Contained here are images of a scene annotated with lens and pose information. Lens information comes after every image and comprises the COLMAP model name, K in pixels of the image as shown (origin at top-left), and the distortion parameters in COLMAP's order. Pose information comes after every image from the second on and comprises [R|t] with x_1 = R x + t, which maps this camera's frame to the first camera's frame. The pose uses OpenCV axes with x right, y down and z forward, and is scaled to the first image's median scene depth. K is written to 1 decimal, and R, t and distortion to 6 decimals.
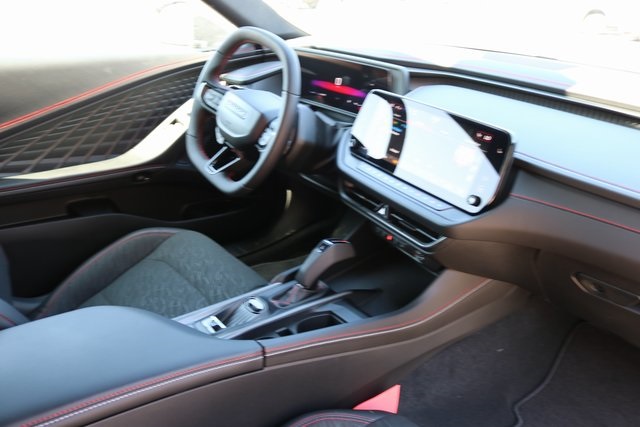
lens RADIAL K [[522.7, 0, 320.0], [0, 522.7, 213.5], [0, 0, 1]] dist [-0.176230, 0.150634]
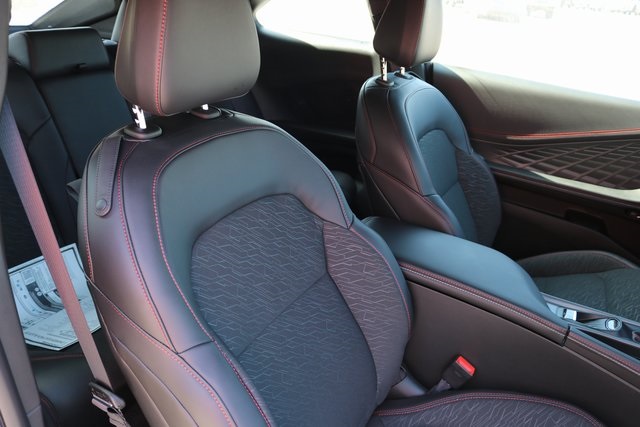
lens RADIAL K [[522.7, 0, 320.0], [0, 522.7, 213.5], [0, 0, 1]] dist [-0.176230, 0.150634]
pose [[0.414337, 0.369858, -0.831583, 0.305189], [-0.404765, 0.893253, 0.195612, -0.005661], [0.815162, 0.255546, 0.519814, -0.154811]]
